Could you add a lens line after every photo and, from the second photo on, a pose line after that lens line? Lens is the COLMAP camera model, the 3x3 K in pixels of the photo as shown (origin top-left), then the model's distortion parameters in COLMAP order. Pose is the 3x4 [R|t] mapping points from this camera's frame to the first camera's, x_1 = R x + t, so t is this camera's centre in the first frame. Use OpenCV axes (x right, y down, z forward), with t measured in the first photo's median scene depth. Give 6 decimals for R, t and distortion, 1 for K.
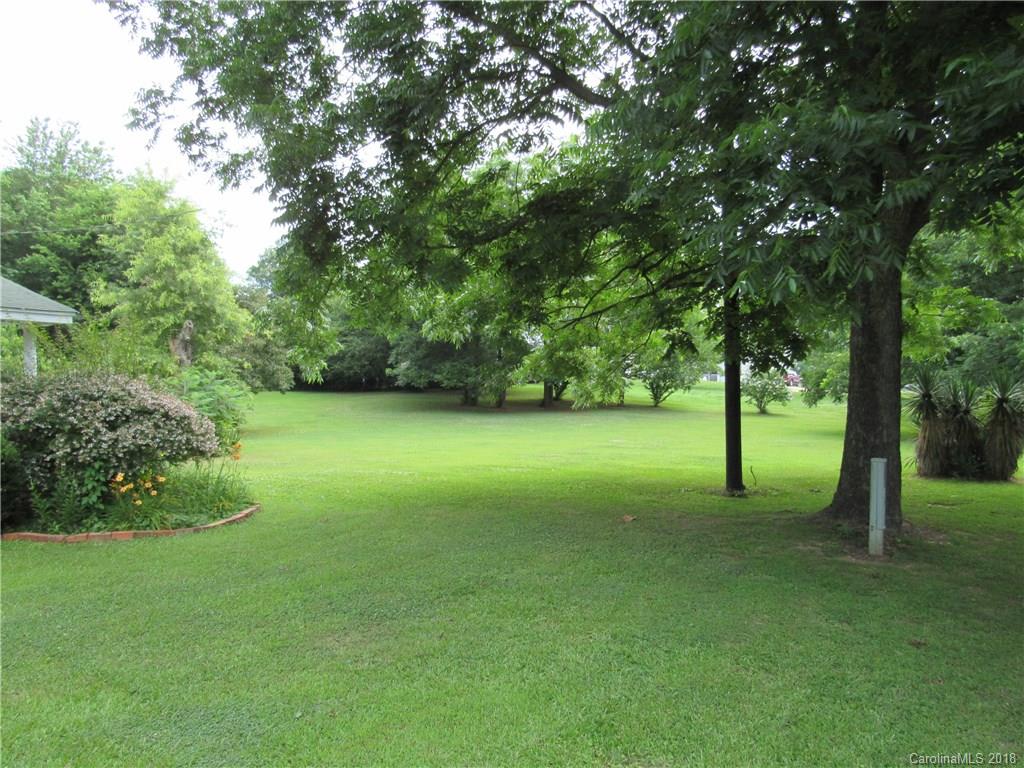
lens RADIAL K [[736.5, 0, 507.1], [0, 736.5, 377.8], [0, 0, 1]] dist [-0.017403, 0.010964]
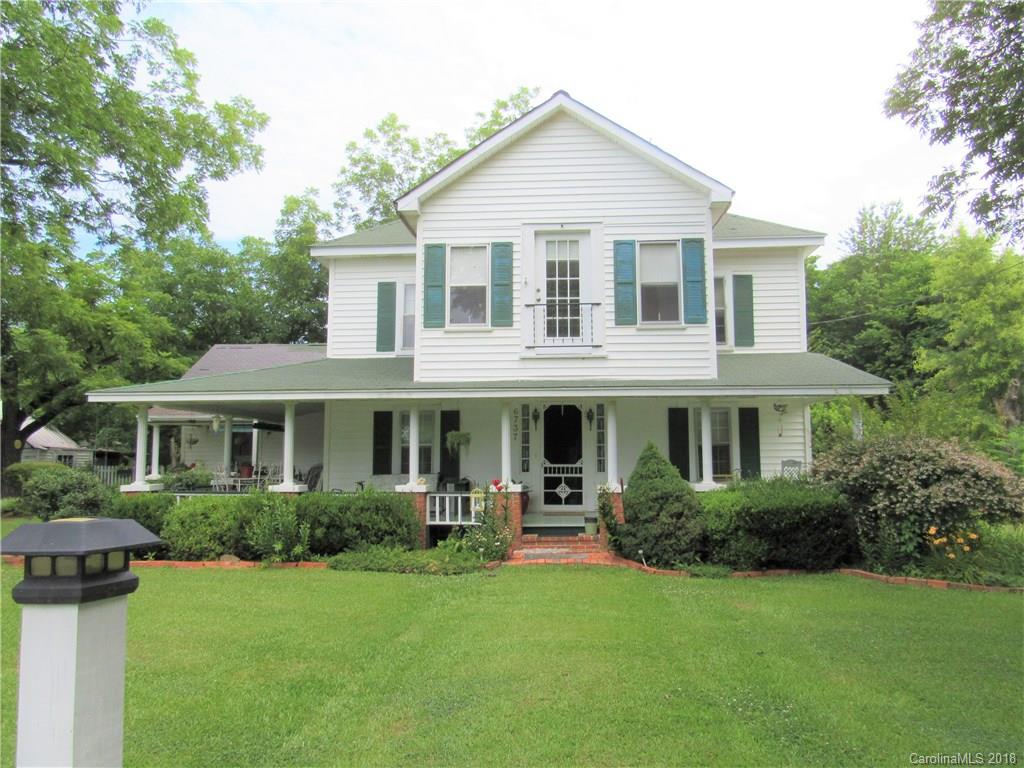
lens RADIAL K [[736.5, 0, 507.3], [0, 736.5, 381.6], [0, 0, 1]] dist [-0.017403, 0.010964]
pose [[0.501330, -0.083354, -0.861232, 0.100675], [0.015046, 0.996038, -0.087643, -0.000645], [0.865125, 0.030980, 0.500598, -0.095316]]
